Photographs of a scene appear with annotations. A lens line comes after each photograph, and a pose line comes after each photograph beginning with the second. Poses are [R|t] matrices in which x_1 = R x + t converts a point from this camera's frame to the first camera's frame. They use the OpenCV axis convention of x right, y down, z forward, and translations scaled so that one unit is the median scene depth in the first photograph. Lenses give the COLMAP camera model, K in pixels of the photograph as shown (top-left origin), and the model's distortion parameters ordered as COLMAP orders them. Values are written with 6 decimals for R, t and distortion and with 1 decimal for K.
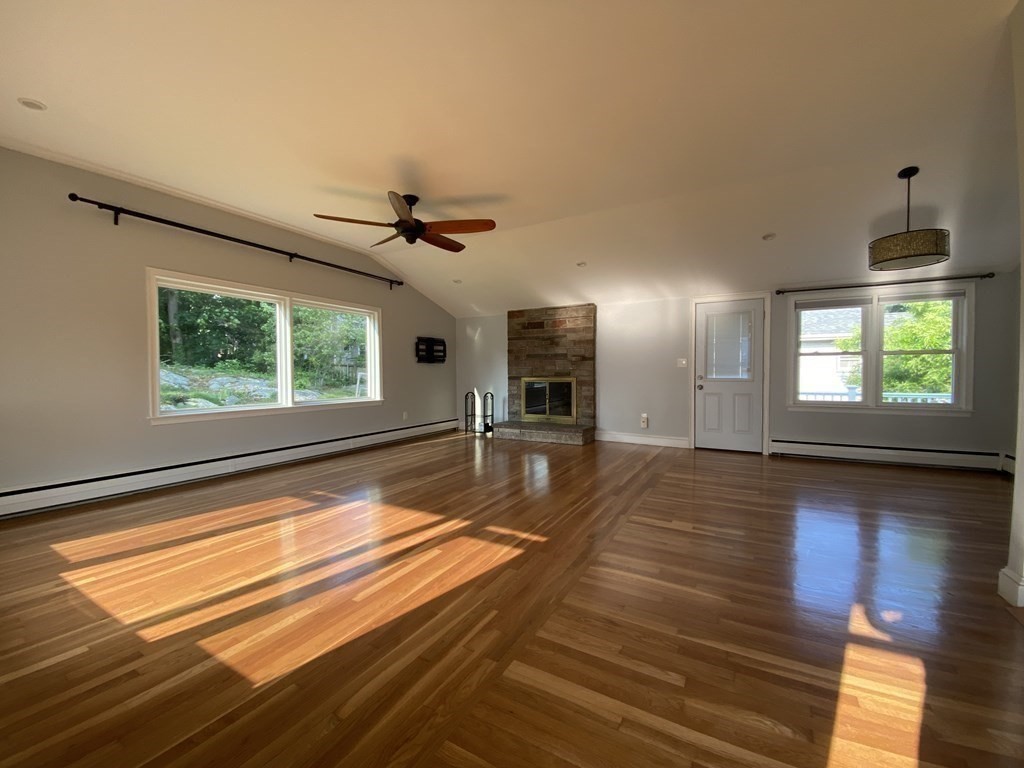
lens RADIAL K [[414.1, 0, 512.7], [0, 414.1, 386.7], [0, 0, 1]] dist [0.014371, -0.008204]
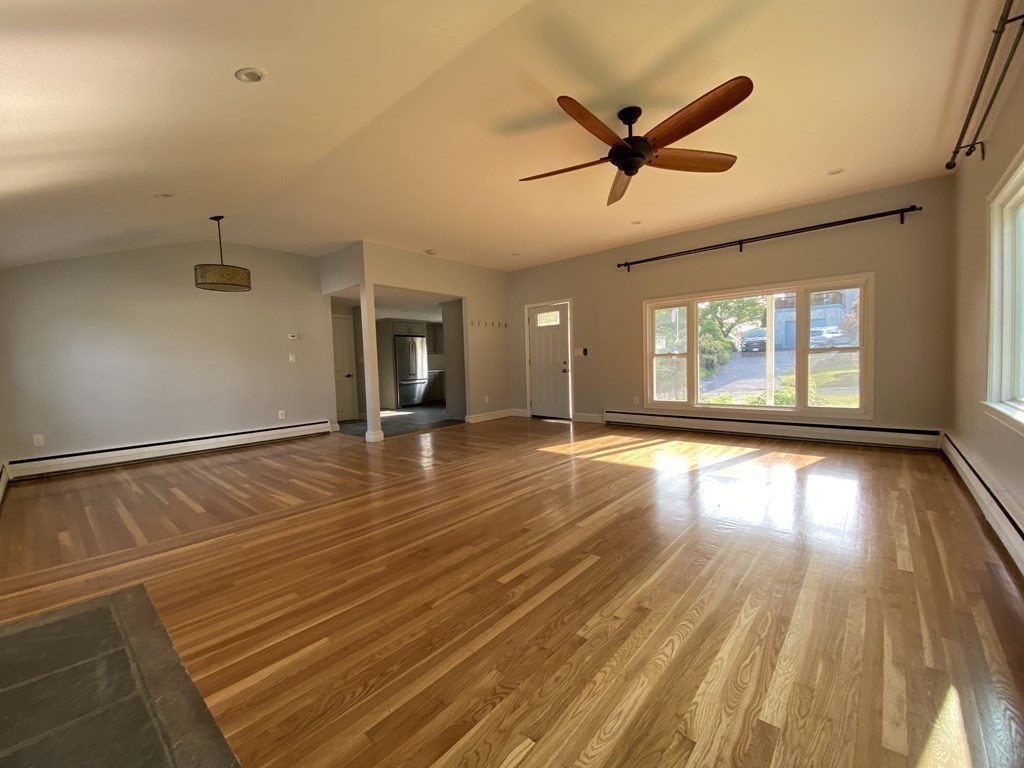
lens RADIAL K [[414.1, 0, 515.3], [0, 414.1, 394.6], [0, 0, 1]] dist [0.014371, -0.008204]
pose [[-0.979174, 0.019471, 0.202086, -0.138246], [0.042492, 0.992999, 0.110212, -0.039560], [-0.198525, 0.116504, -0.973147, 1.337612]]
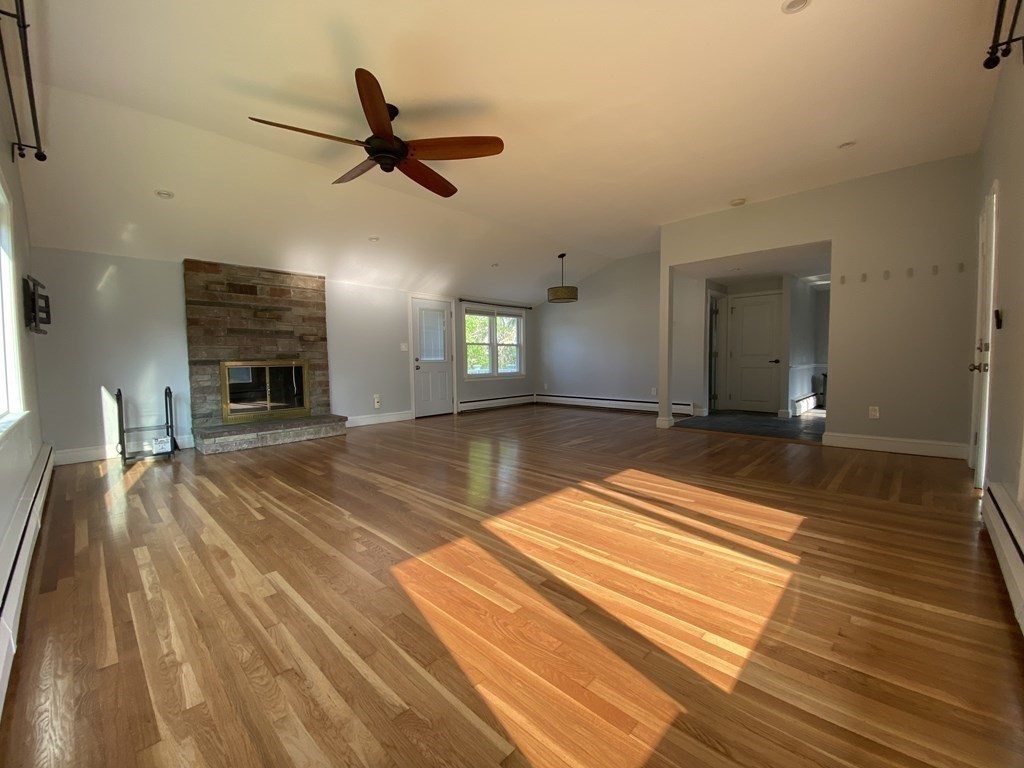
lens RADIAL K [[414.1, 0, 506.0], [0, 414.1, 387.3], [0, 0, 1]] dist [0.014371, -0.008204]
pose [[0.253891, -0.060982, 0.965308, -0.692236], [0.047212, 0.997602, 0.050605, 0.010706], [-0.966080, 0.032726, 0.256161, 0.471299]]
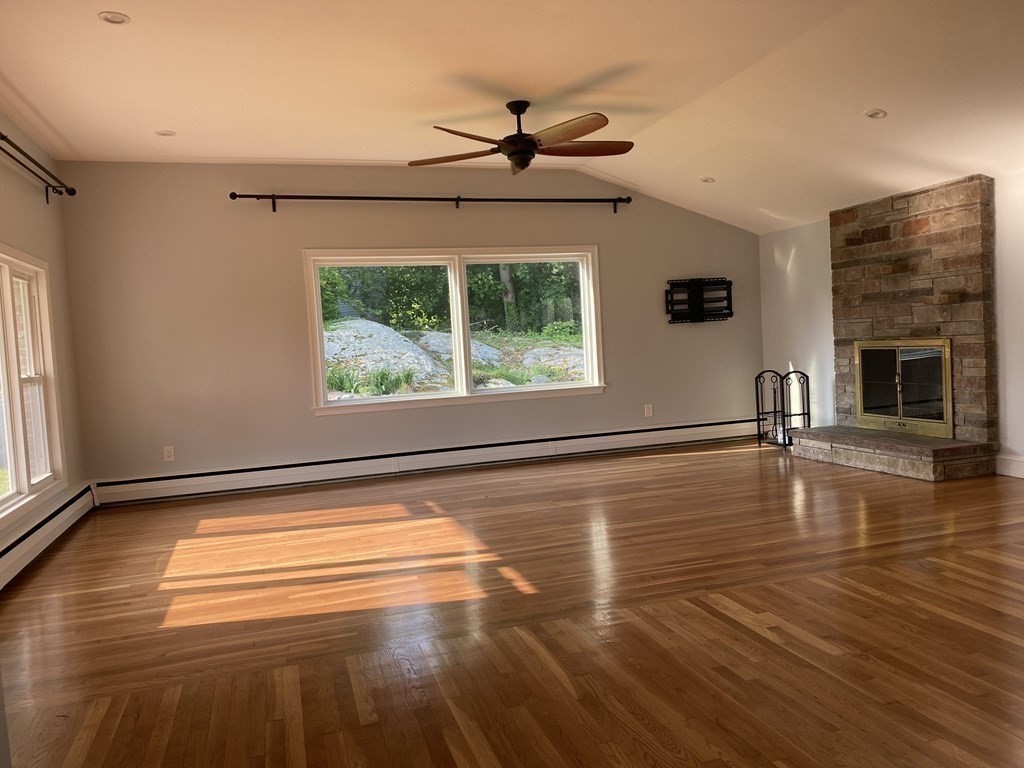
lens RADIAL K [[786.5, 0, 512.6], [0, 786.5, 379.1], [0, 0, 1]] dist [0.042657, -0.034176]
pose [[0.731189, -0.003759, -0.682164, 0.492159], [0.029683, 0.999213, 0.026310, -0.017606], [0.681528, -0.039486, 0.730726, -0.000633]]
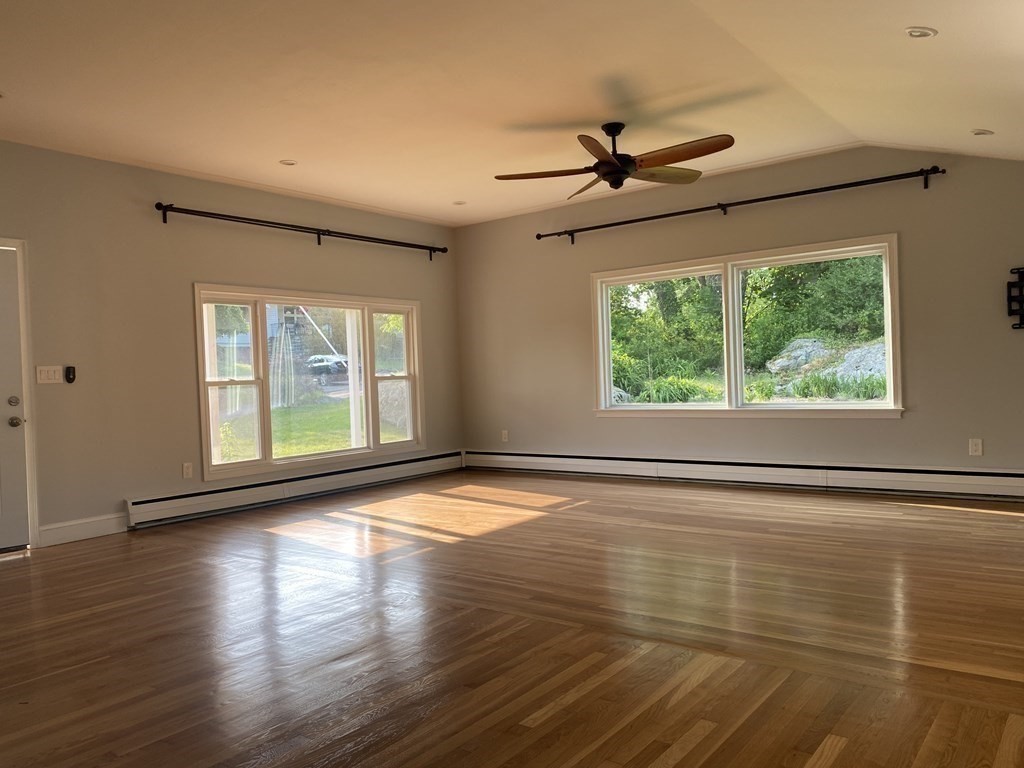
lens RADIAL K [[786.5, 0, 505.7], [0, 786.5, 374.7], [0, 0, 1]] dist [0.042657, -0.034176]
pose [[-0.152025, 0.008861, -0.988337, 0.860116], [0.006104, 0.999949, 0.008026, -0.024893], [0.988358, -0.004813, -0.152071, 0.762952]]
